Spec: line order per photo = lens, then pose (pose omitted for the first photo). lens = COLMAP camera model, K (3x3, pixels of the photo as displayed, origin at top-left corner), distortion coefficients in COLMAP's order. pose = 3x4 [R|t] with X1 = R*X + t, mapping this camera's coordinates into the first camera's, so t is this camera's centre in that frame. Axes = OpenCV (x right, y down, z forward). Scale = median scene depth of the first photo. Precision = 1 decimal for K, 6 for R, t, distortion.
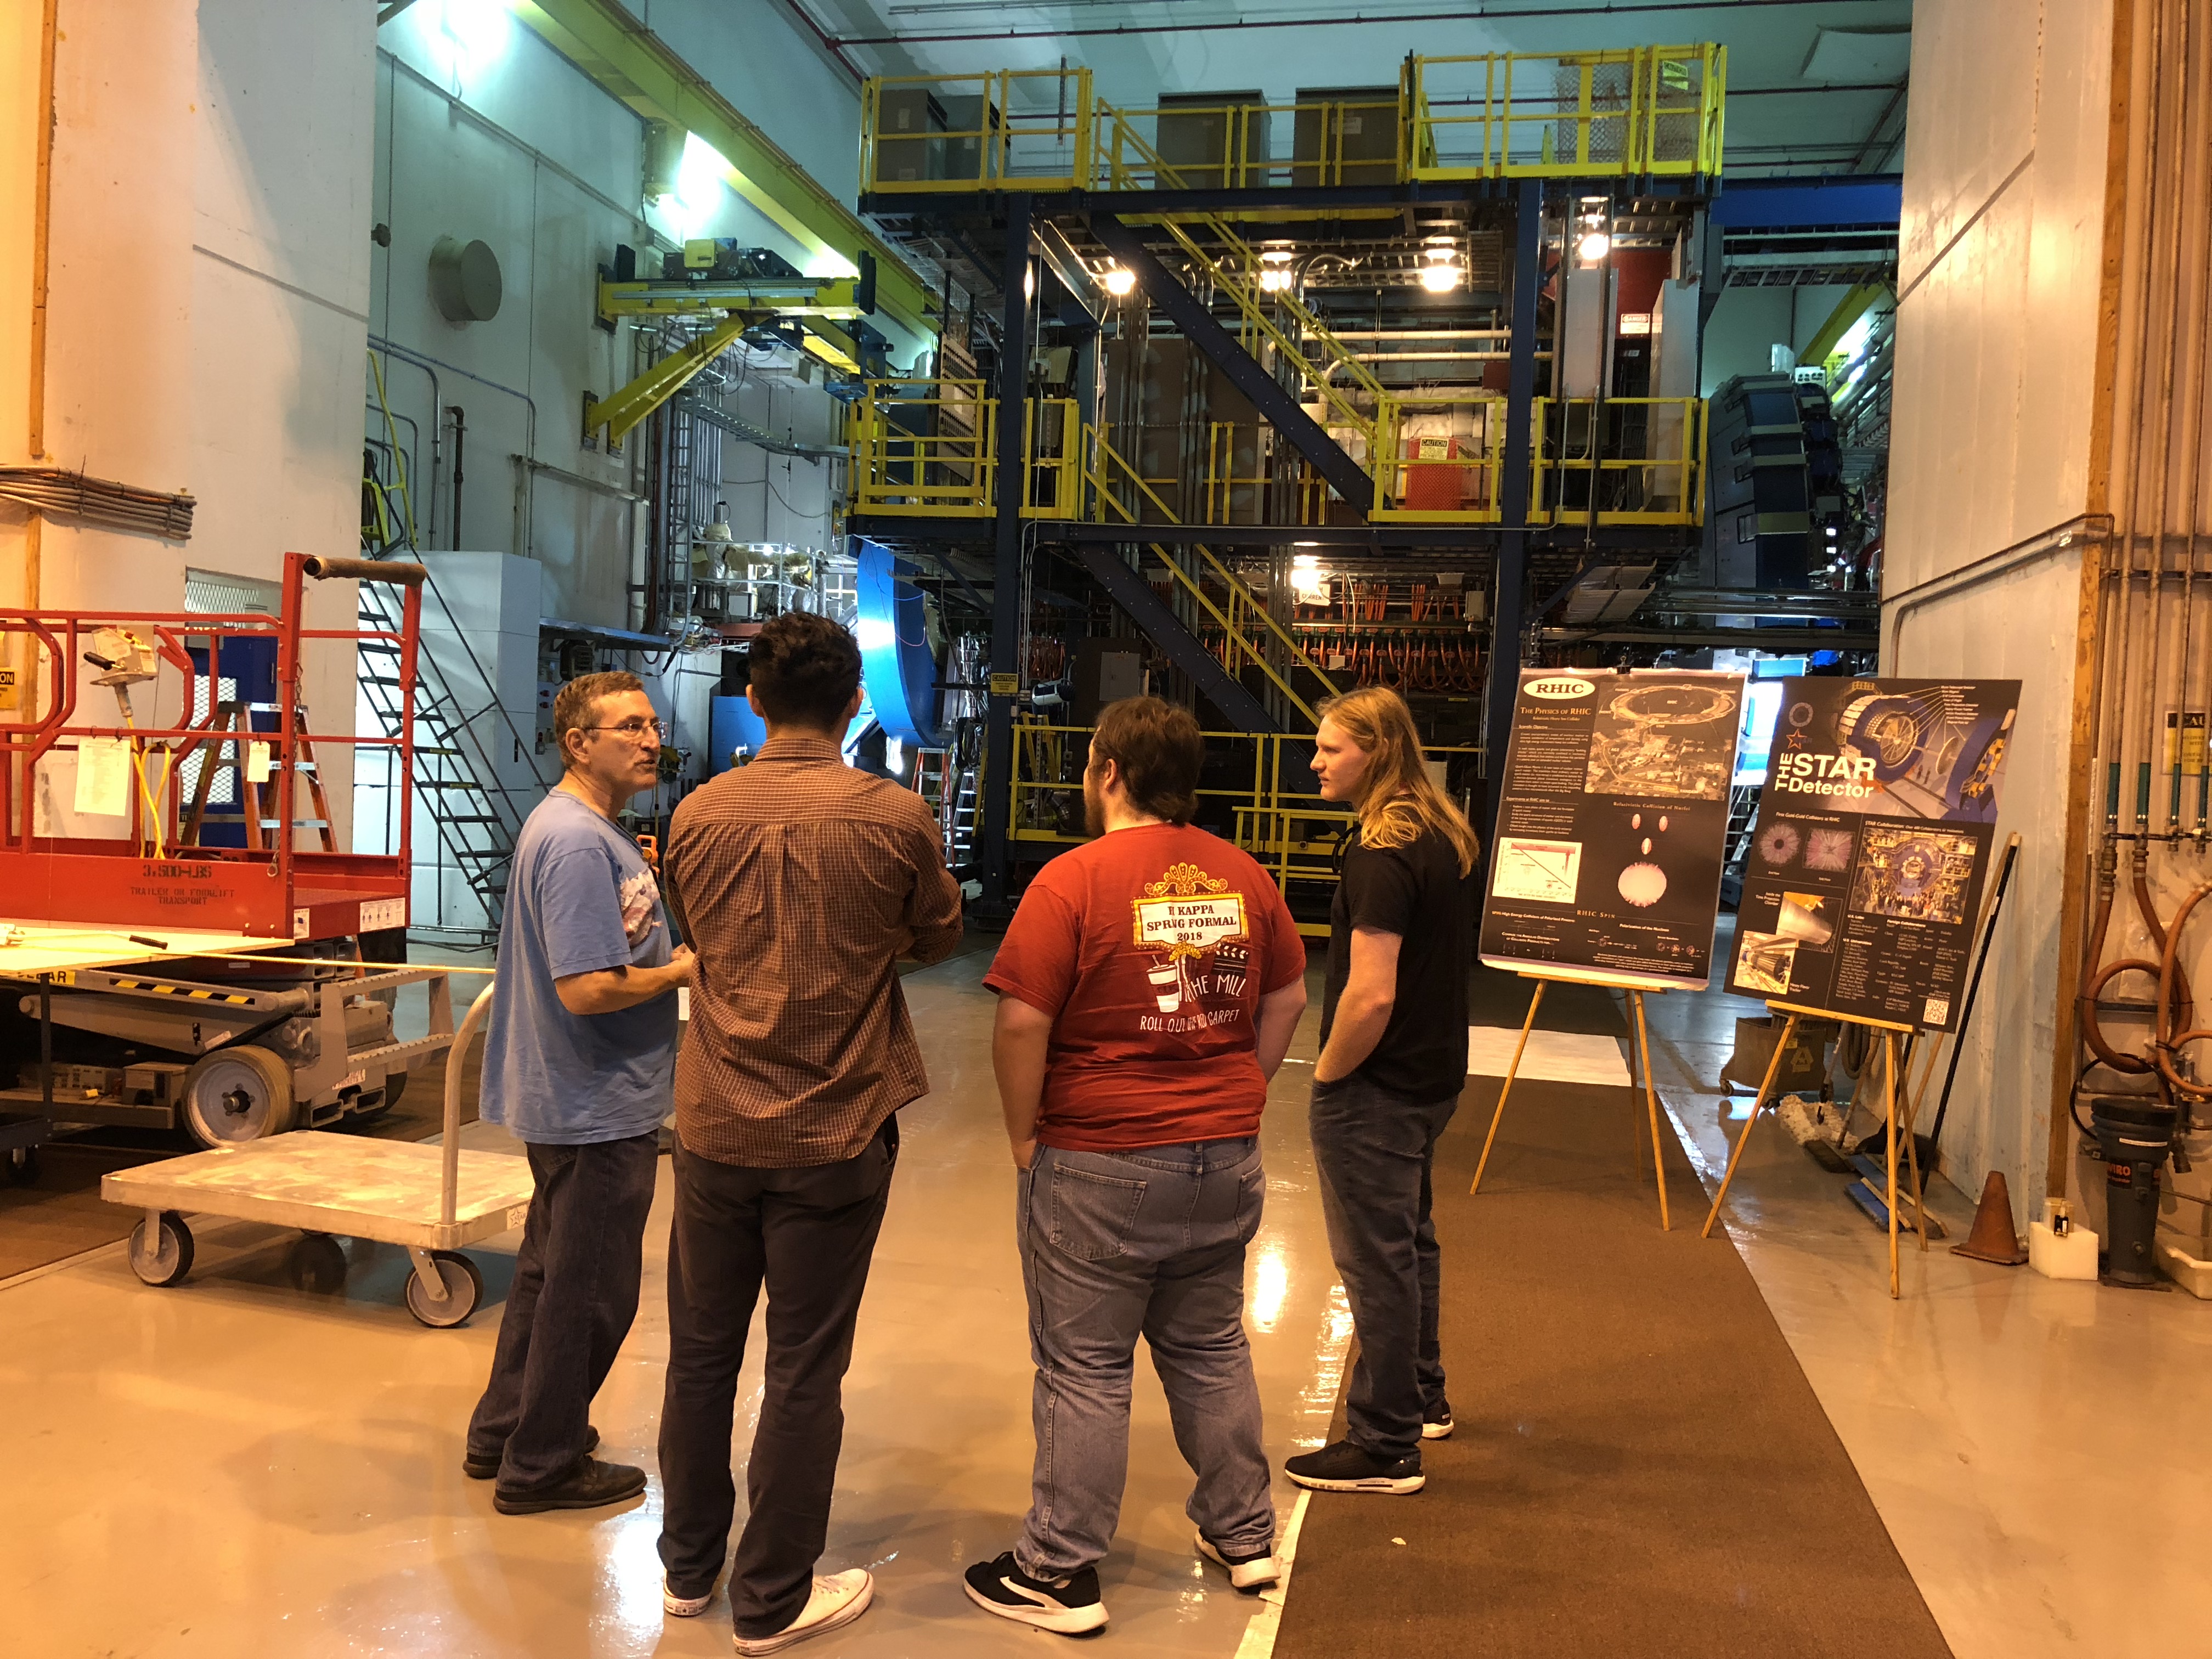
lens RADIAL K [[1785.4, 0, 1106.0], [0, 1785.4, 829.5], [0, 0, 1]] dist [0.048840, -0.001597]
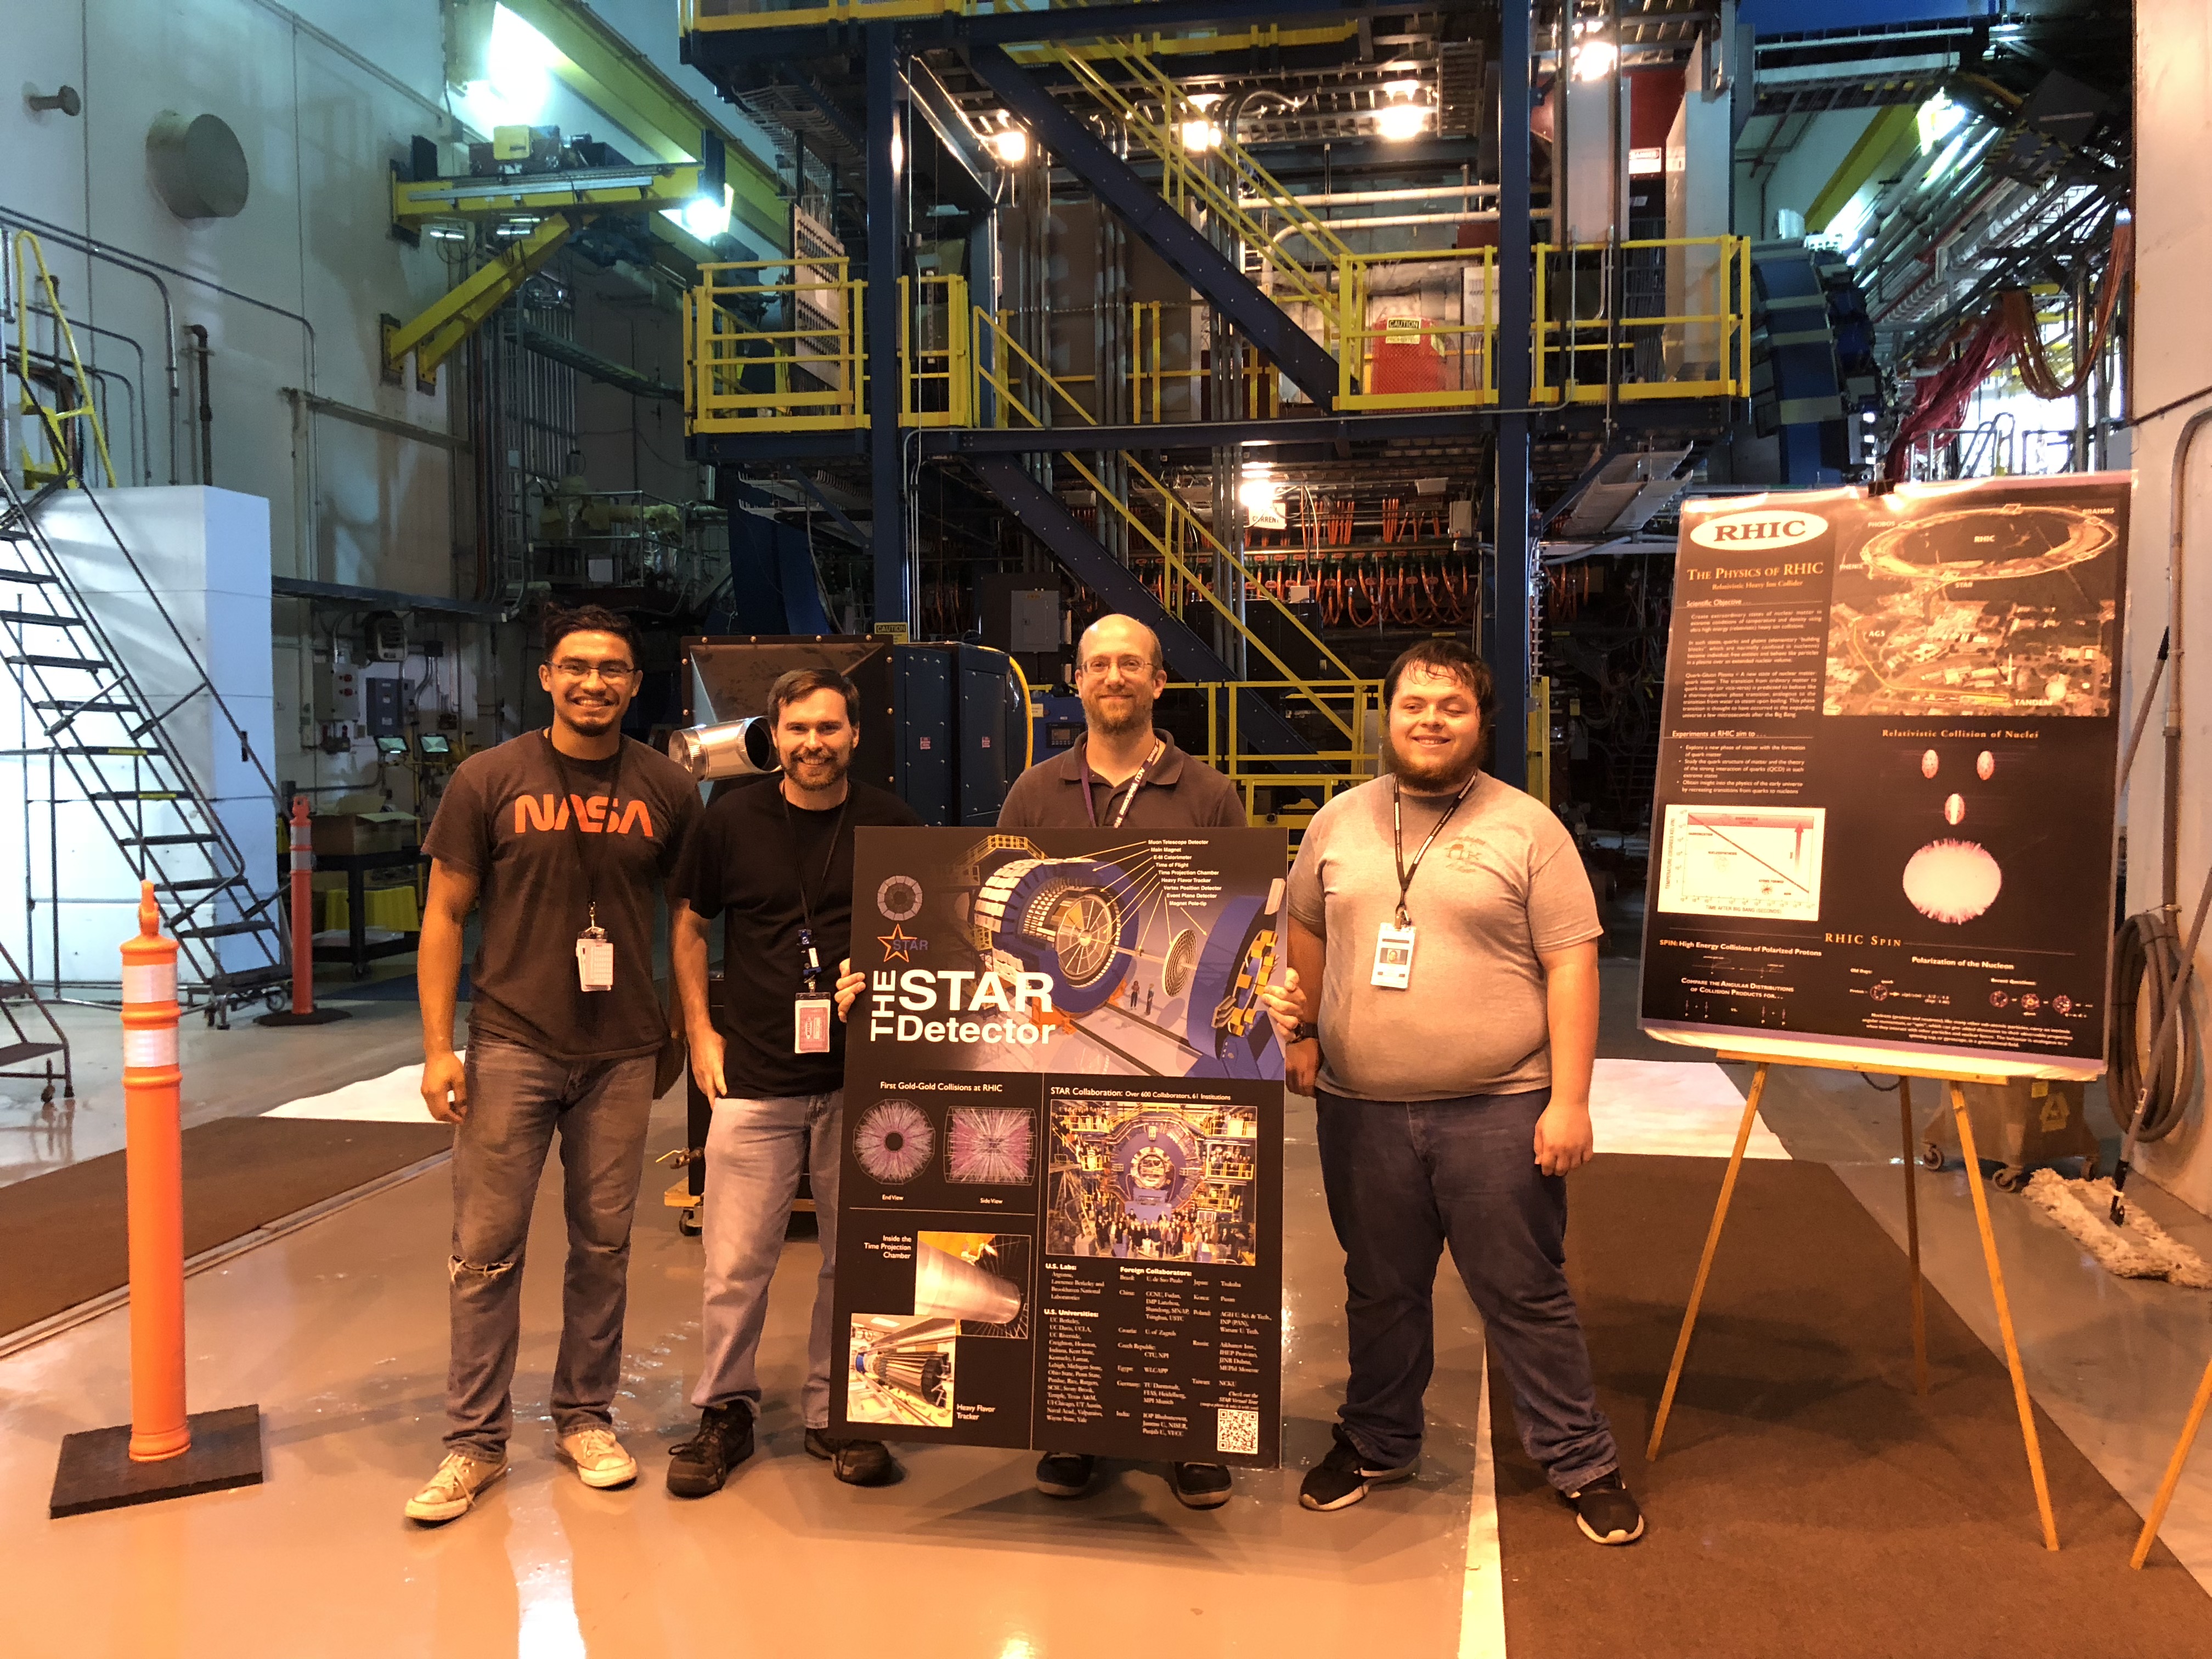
lens RADIAL K [[1798.1, 0, 1106.0], [0, 1798.1, 829.5], [0, 0, 1]] dist [0.007704, 0.004958]
pose [[0.998445, -0.048911, 0.026738, 0.013337], [0.048513, 0.998705, 0.015304, -0.001987], [-0.027452, -0.013983, 0.999525, 0.182669]]
